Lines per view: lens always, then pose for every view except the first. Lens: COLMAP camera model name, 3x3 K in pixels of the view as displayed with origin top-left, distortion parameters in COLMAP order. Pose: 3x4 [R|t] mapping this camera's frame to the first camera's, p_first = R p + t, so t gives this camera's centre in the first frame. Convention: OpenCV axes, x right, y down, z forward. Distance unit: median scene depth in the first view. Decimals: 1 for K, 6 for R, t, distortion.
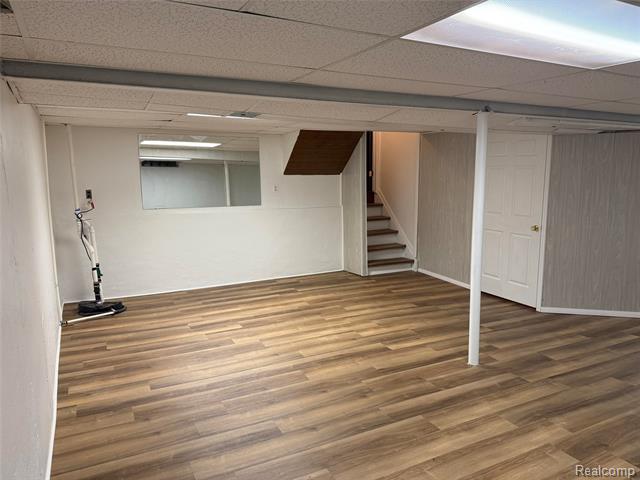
lens RADIAL K [[445.5, 0, 314.7], [0, 445.5, 237.2], [0, 0, 1]] dist [0.005278, -0.008206]
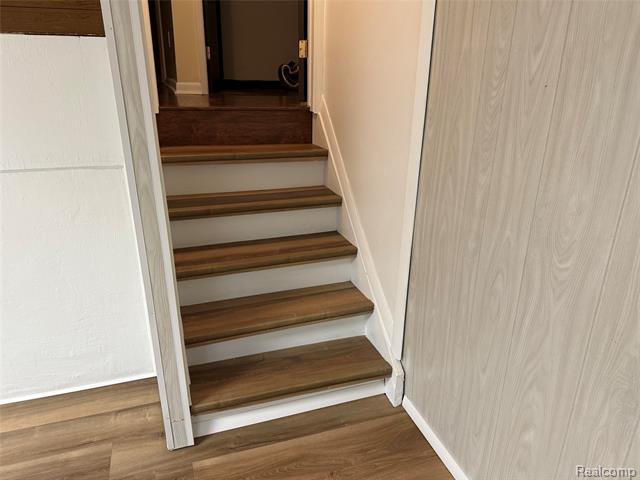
lens RADIAL K [[437.3, 0, 320.0], [0, 437.3, 240.0], [0, 0, 1]] dist [0.110347, -0.264462]
pose [[0.990456, 0.057215, -0.125390, 0.207853], [-0.030407, 0.978058, 0.206103, -0.084454], [0.134431, -0.200323, 0.970463, 0.734946]]
